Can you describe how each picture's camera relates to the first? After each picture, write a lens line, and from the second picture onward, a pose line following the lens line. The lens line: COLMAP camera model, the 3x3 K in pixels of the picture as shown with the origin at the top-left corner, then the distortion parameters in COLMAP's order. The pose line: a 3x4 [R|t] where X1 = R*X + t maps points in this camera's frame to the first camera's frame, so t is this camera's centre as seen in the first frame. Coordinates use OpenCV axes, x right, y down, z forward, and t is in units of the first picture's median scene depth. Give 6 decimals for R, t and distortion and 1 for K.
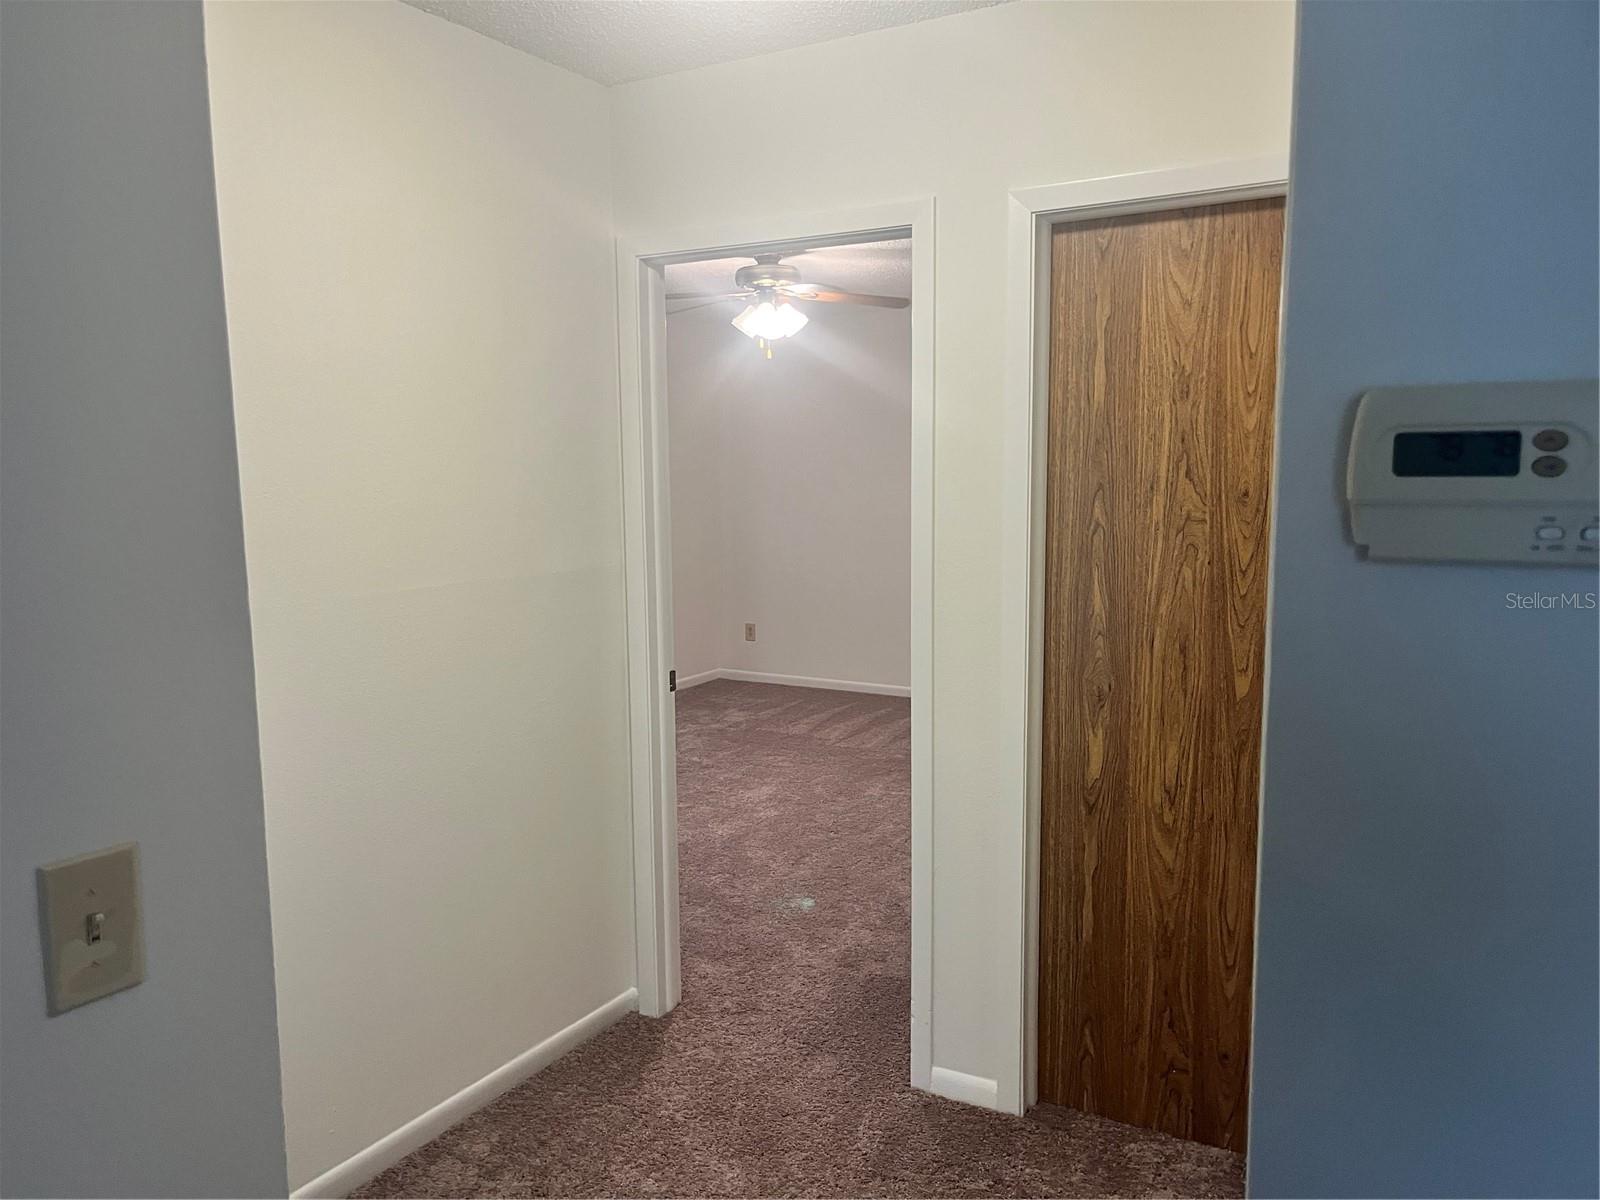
lens RADIAL K [[1202.4, 0, 790.1], [0, 1202.4, 612.1], [0, 0, 1]] dist [0.052689, -0.070457]
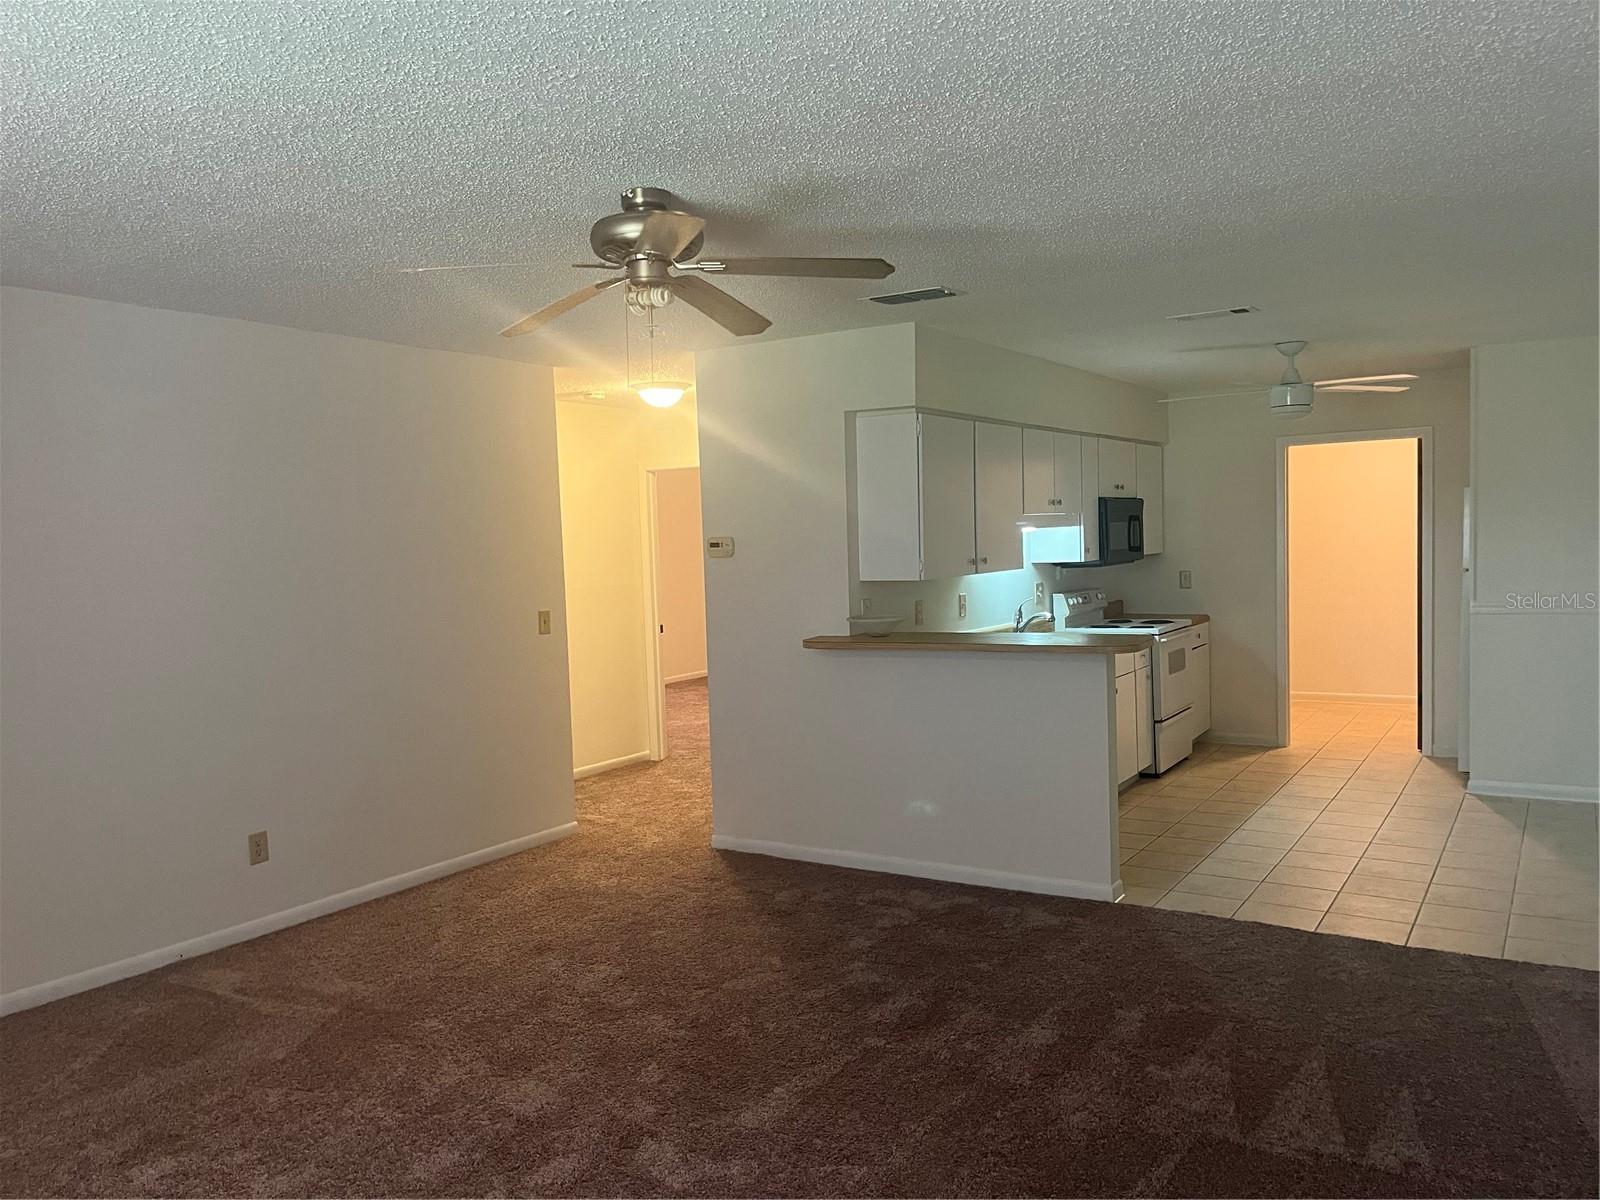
lens RADIAL K [[1202.4, 0, 792.9], [0, 1202.4, 600.1], [0, 0, 1]] dist [0.052689, -0.070457]
pose [[0.998691, -0.021916, -0.046227, 0.379549], [0.018564, 0.997251, -0.071734, 0.230806], [0.047672, 0.070782, 0.996352, -1.947107]]
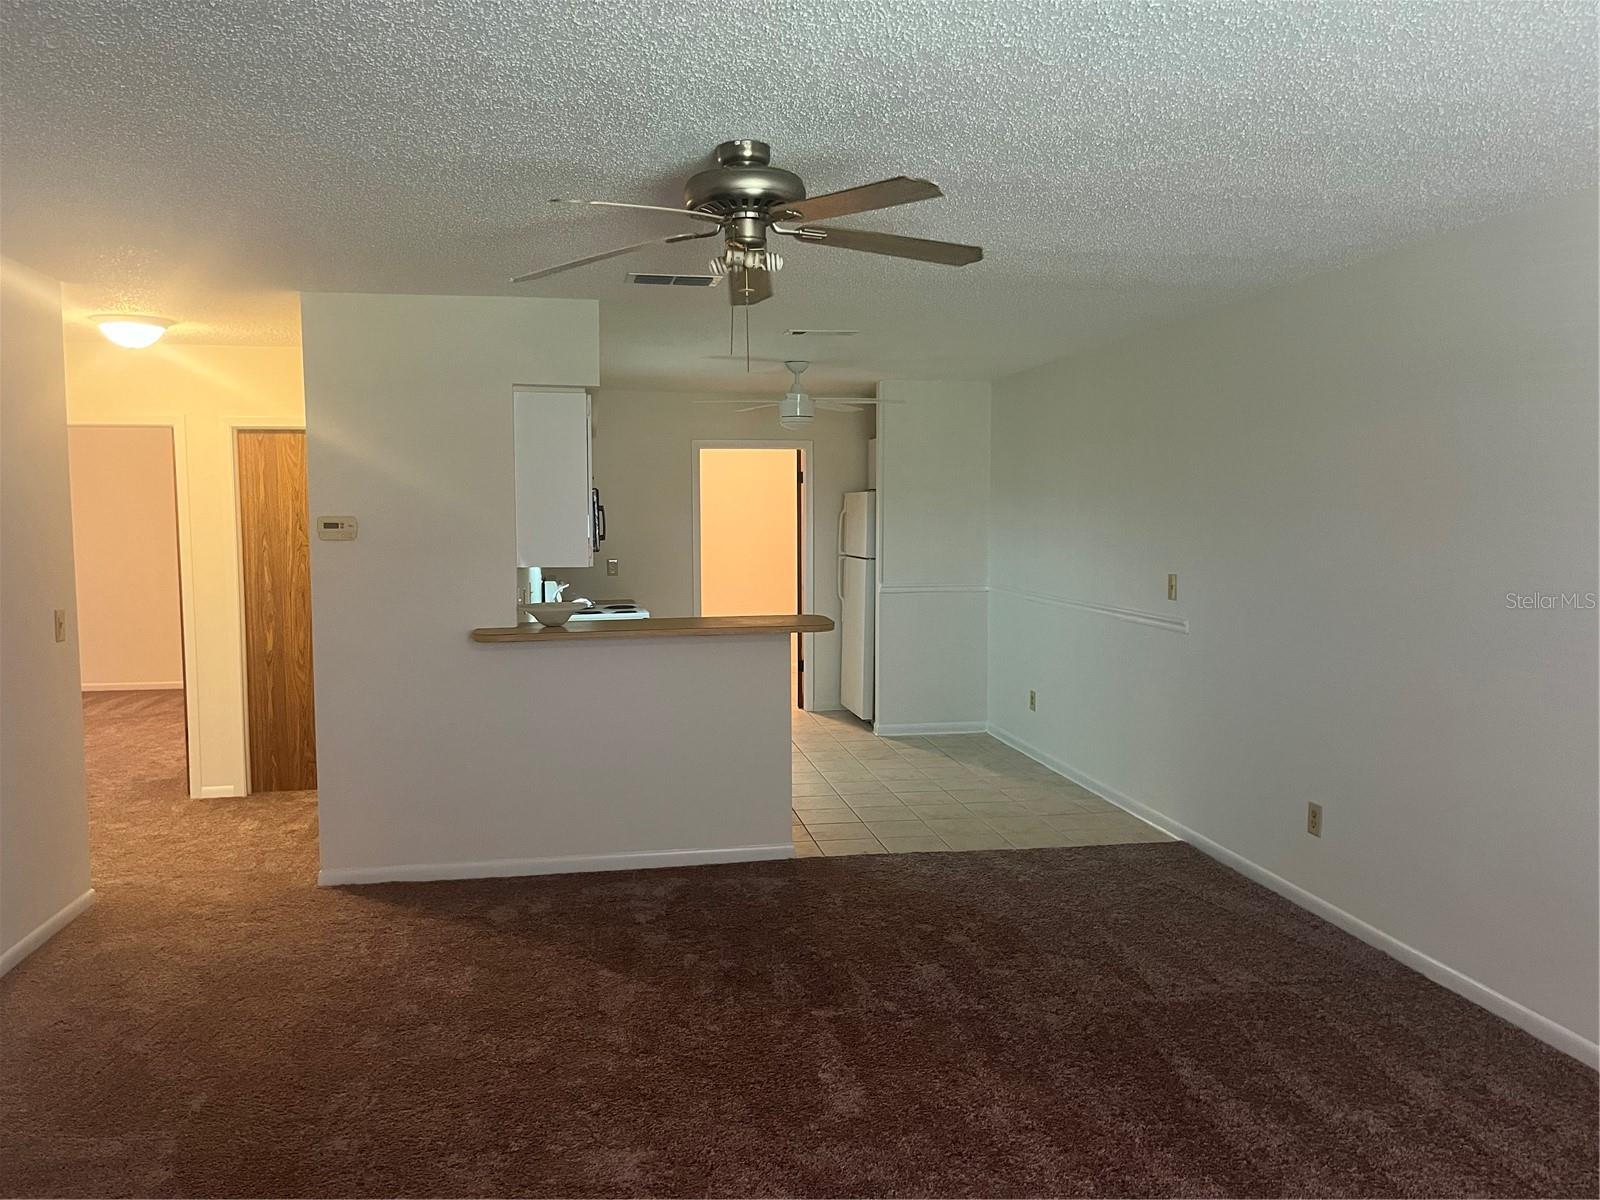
lens RADIAL K [[1202.4, 0, 790.6], [0, 1202.4, 601.9], [0, 0, 1]] dist [0.052689, -0.070457]
pose [[0.771081, -0.042995, 0.635284, -0.510658], [0.076142, 0.996785, -0.024956, 0.186389], [-0.632169, 0.067615, 0.771875, -1.639417]]
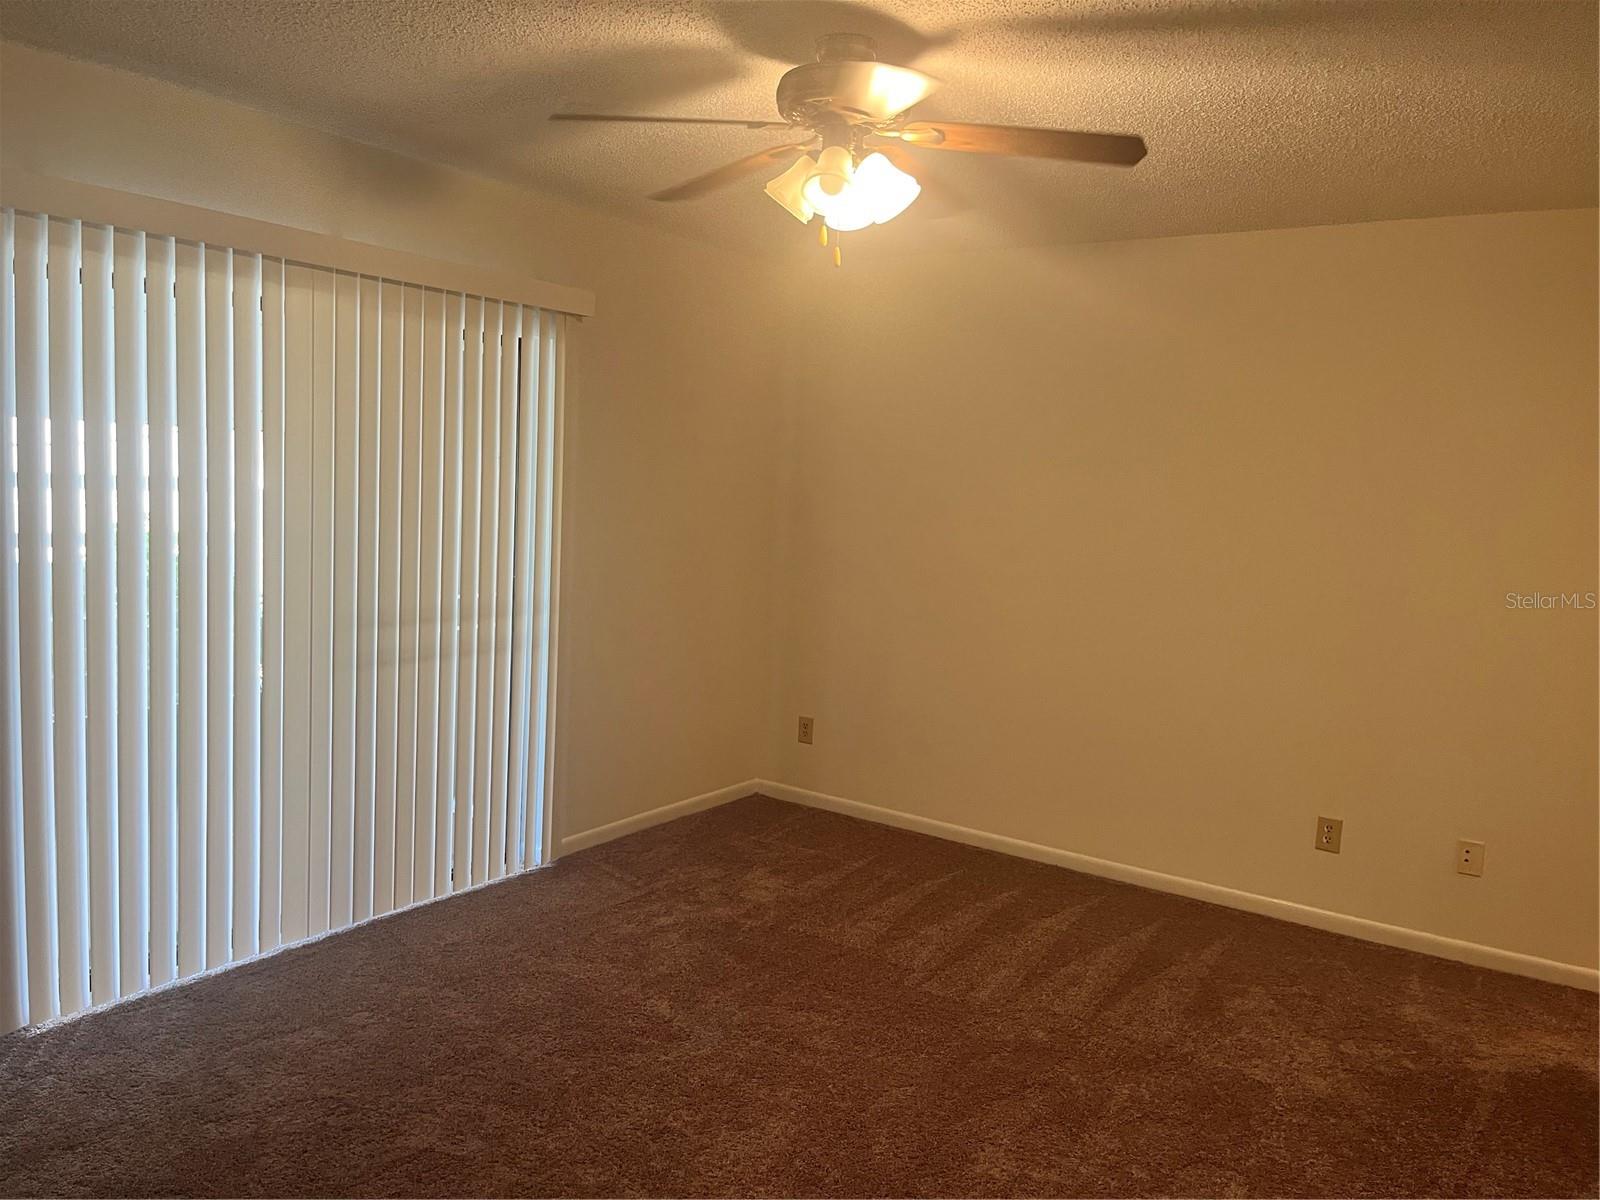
lens RADIAL K [[1202.4, 0, 798.3], [0, 1202.4, 599.0], [0, 0, 1]] dist [0.052689, -0.070457]
pose [[0.994888, 0.064239, -0.077912, 0.015134], [-0.066028, 0.997605, -0.020597, -0.063701], [0.076402, 0.025637, 0.996747, 0.519335]]
